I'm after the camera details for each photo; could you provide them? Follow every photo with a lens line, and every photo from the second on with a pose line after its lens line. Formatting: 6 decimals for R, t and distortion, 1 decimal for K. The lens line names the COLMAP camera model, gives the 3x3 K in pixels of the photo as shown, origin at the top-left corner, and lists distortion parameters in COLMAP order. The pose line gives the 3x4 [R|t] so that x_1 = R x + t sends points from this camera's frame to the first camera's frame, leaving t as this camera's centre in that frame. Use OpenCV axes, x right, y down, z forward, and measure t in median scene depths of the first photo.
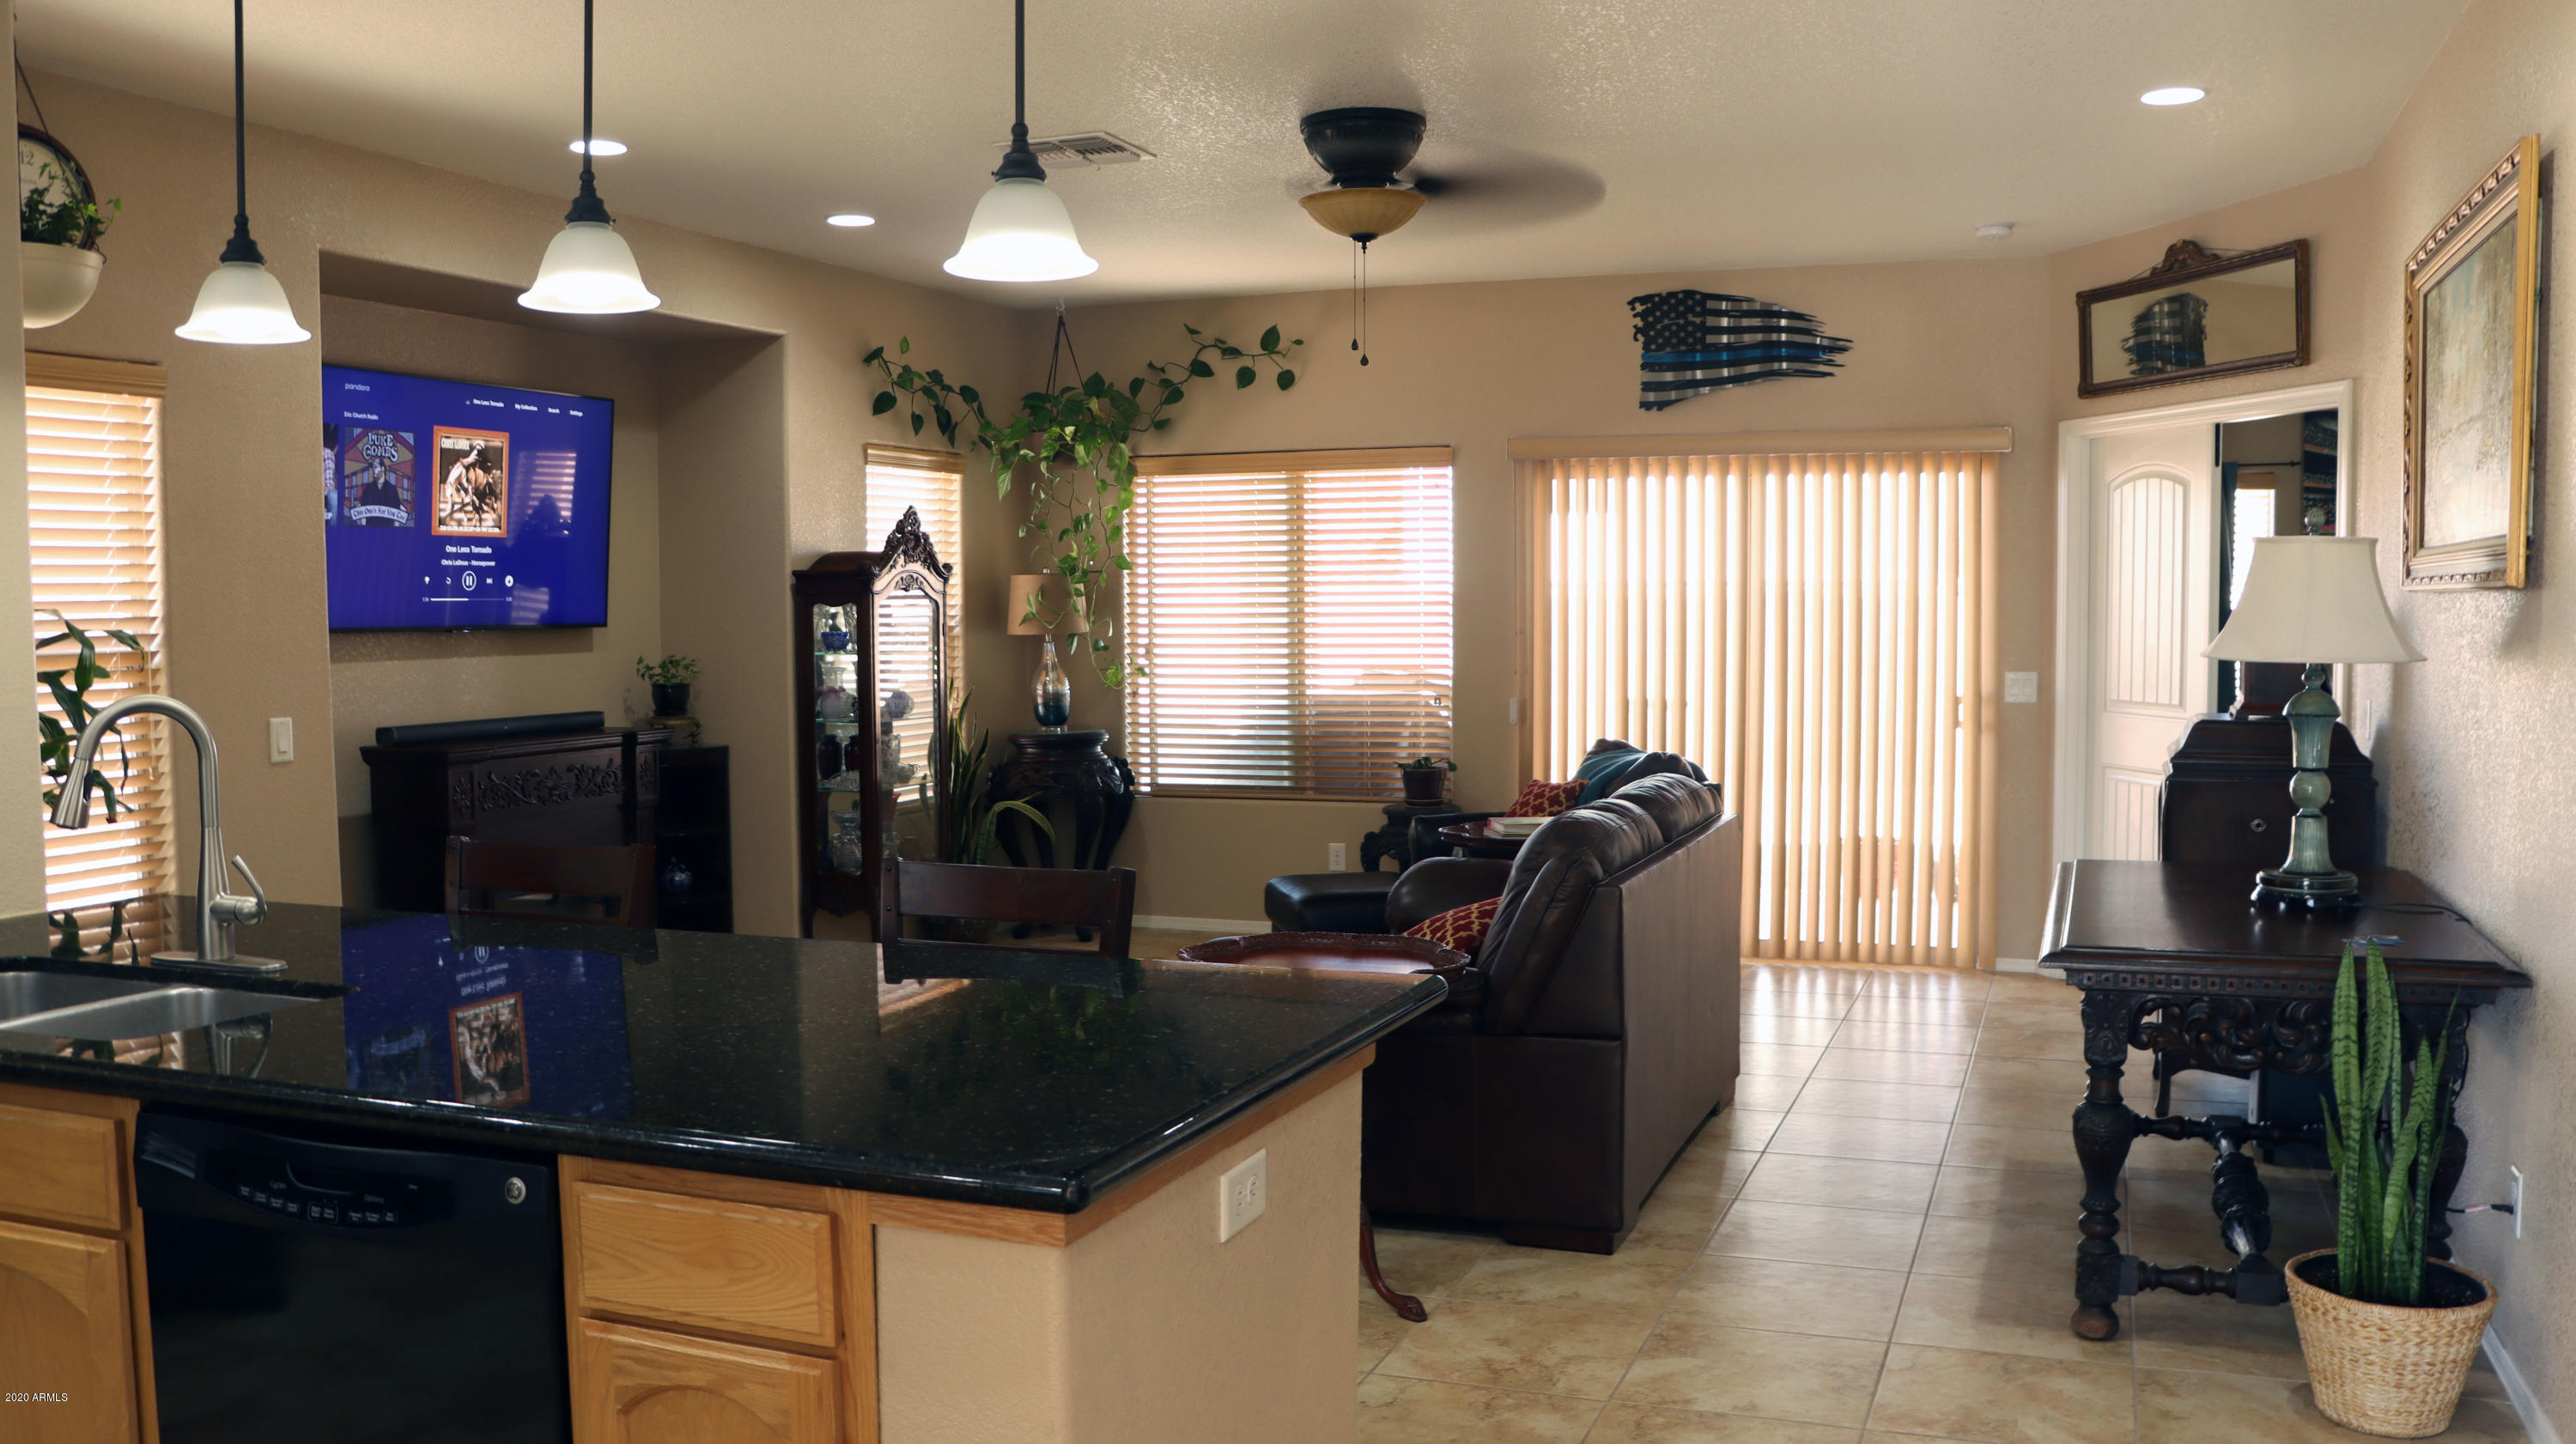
lens RADIAL K [[2121.5, 0, 1287.7], [0, 2121.5, 728.6], [0, 0, 1]] dist [-0.144282, 0.085171]
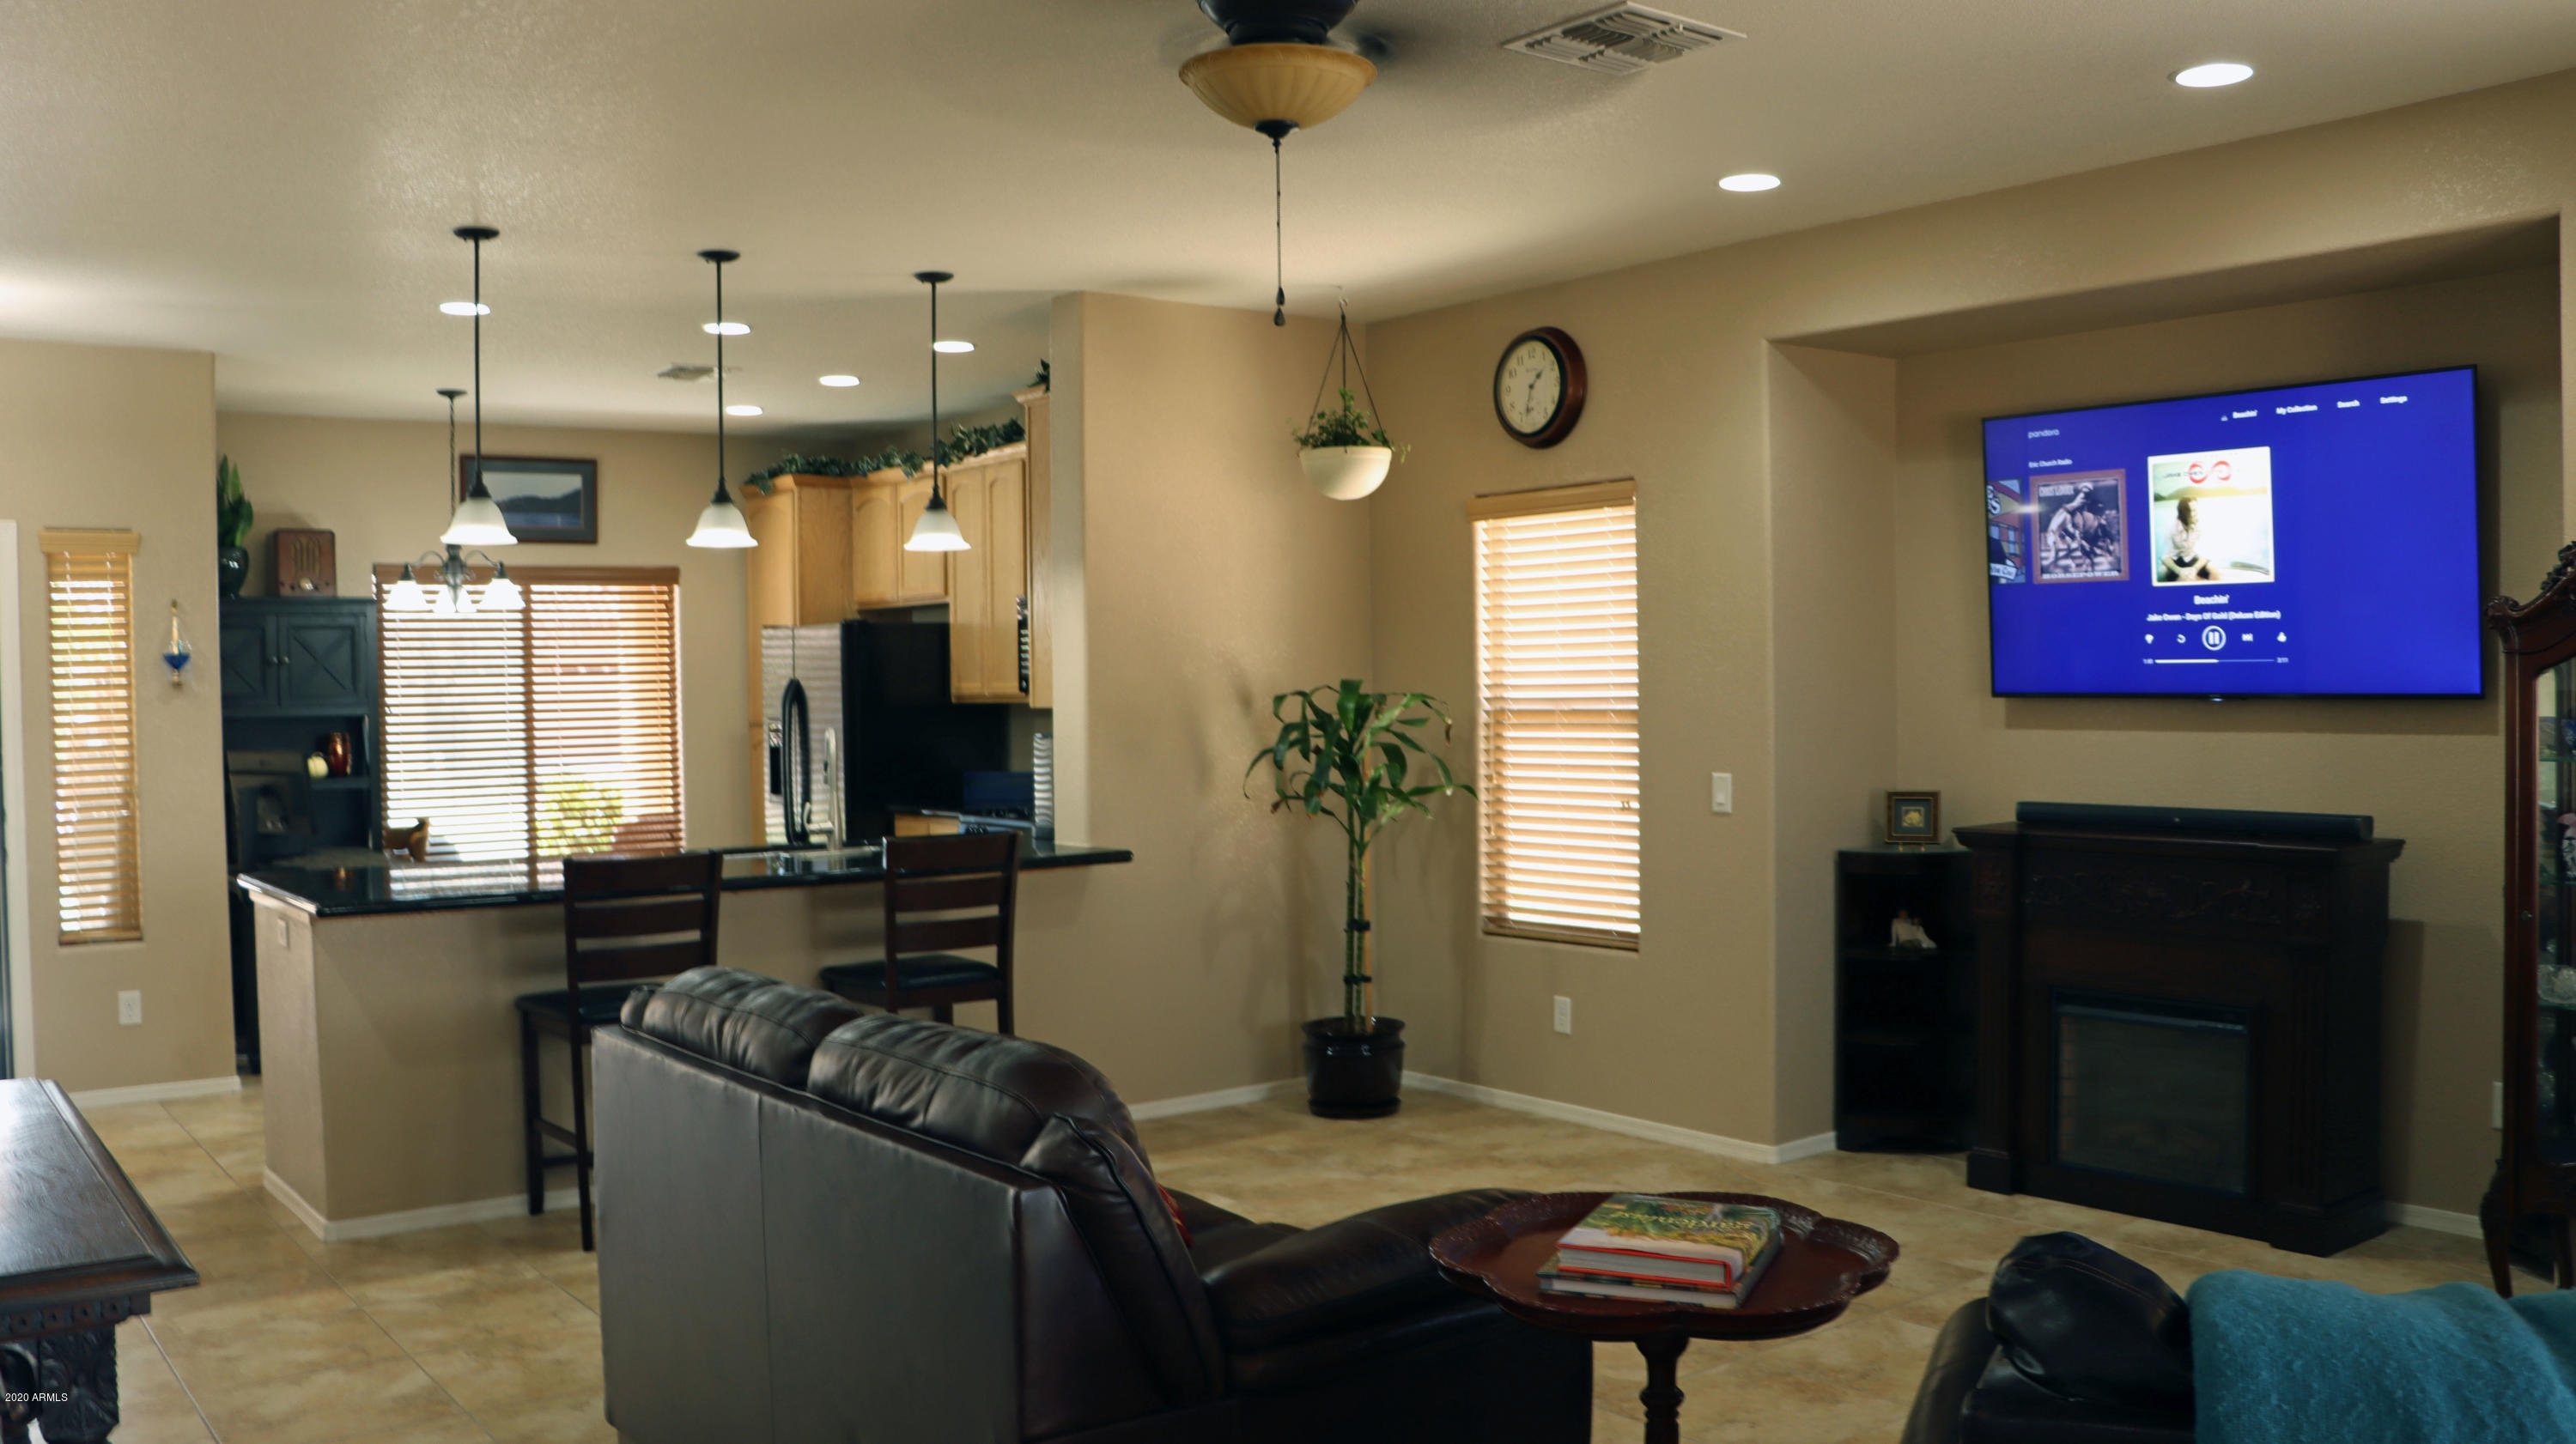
lens RADIAL K [[2121.5, 0, 1290.6], [0, 2121.5, 716.4], [0, 0, 1]] dist [-0.144282, 0.085171]
pose [[-0.528674, 0.032897, -0.848187, 0.514811], [-0.031493, 0.997801, 0.058329, -0.080926], [0.848240, 0.057549, -0.526475, 1.186780]]
